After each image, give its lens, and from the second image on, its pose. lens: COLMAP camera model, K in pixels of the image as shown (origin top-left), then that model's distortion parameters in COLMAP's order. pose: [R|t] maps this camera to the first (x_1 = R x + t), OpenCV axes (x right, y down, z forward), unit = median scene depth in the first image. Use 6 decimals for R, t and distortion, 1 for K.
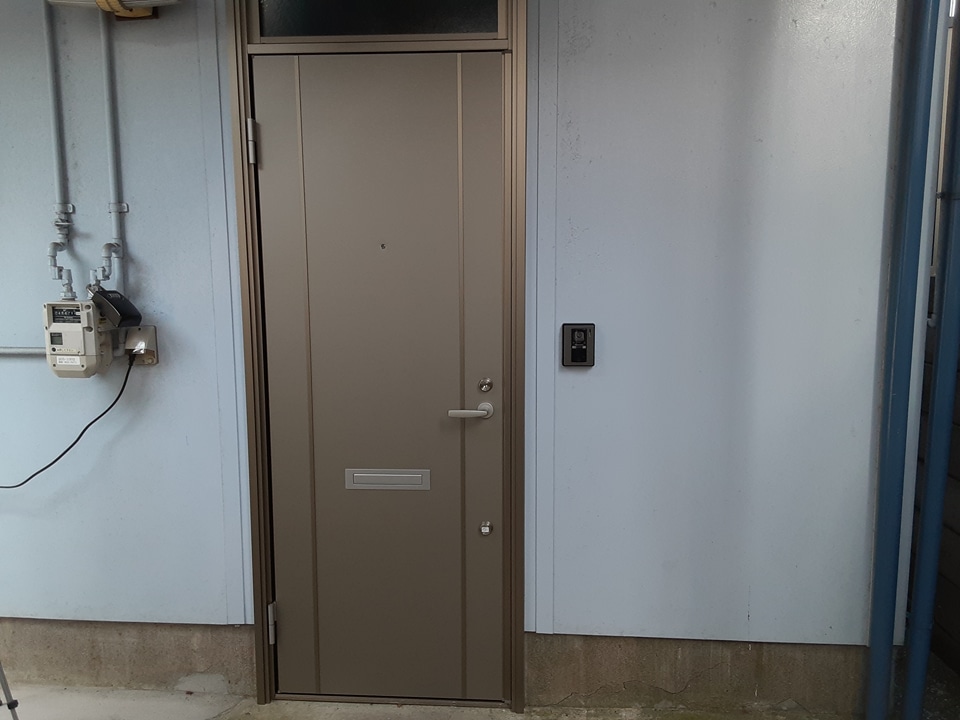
lens RADIAL K [[774.2, 0, 486.4], [0, 774.2, 358.4], [0, 0, 1]] dist [0.123104, -0.171559]
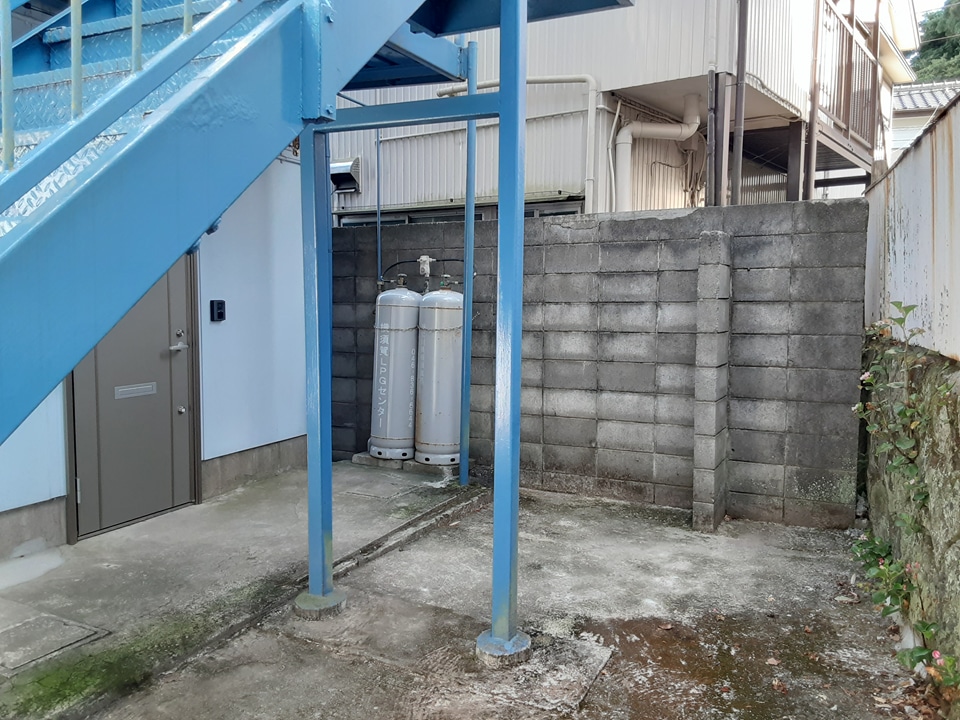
lens RADIAL K [[774.2, 0, 486.4], [0, 774.2, 358.4], [0, 0, 1]] dist [0.123104, -0.171559]
pose [[0.372604, -0.077987, 0.924708, -1.456560], [0.102226, 0.993847, 0.042627, 0.088583], [-0.922343, 0.078646, 0.378284, -0.396725]]
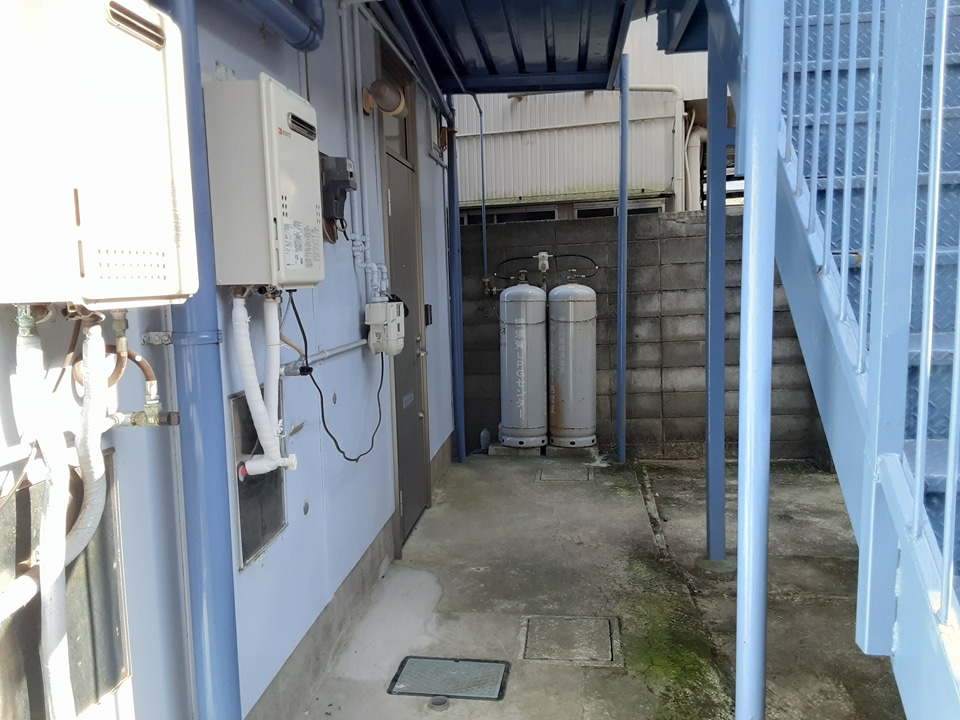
lens RADIAL K [[774.2, 0, 486.4], [0, 774.2, 358.4], [0, 0, 1]] dist [0.123104, -0.171559]
pose [[0.028612, -0.107783, 0.993763, -1.821809], [0.151006, 0.983226, 0.102293, -0.082364], [-0.988119, 0.147138, 0.044408, 0.731137]]
